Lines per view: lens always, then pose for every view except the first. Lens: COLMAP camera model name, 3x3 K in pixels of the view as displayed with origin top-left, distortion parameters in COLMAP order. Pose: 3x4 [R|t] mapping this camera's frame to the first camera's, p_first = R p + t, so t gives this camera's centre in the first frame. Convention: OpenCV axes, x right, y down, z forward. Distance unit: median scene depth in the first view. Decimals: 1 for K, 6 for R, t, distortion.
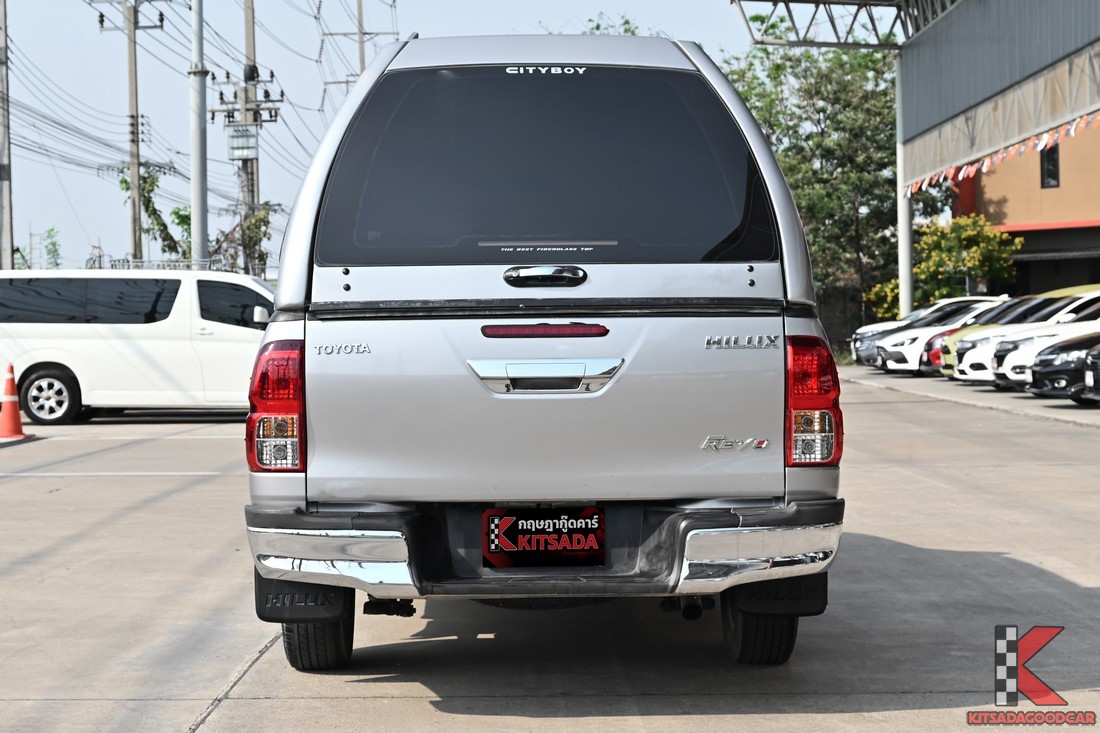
lens RADIAL K [[2089.7, 0, 550.0], [0, 2089.7, 366.5], [0, 0, 1]] dist [-0.048426, 0.251316]
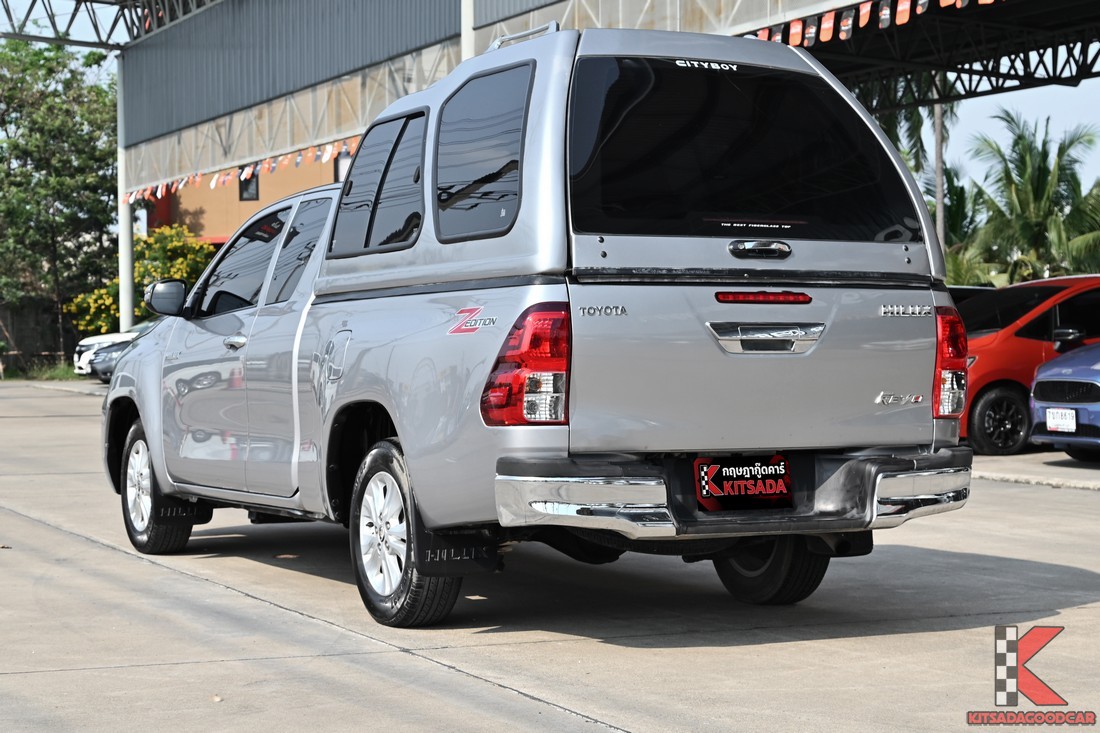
lens RADIAL K [[2222.1, 0, 550.0], [0, 2222.1, 366.5], [0, 0, 1]] dist [0.032438, -0.317965]
pose [[0.901017, 0.006275, 0.433739, -0.133989], [-0.001260, 0.999929, -0.011849, 0.007350], [-0.433782, 0.010129, 0.900961, -0.006165]]
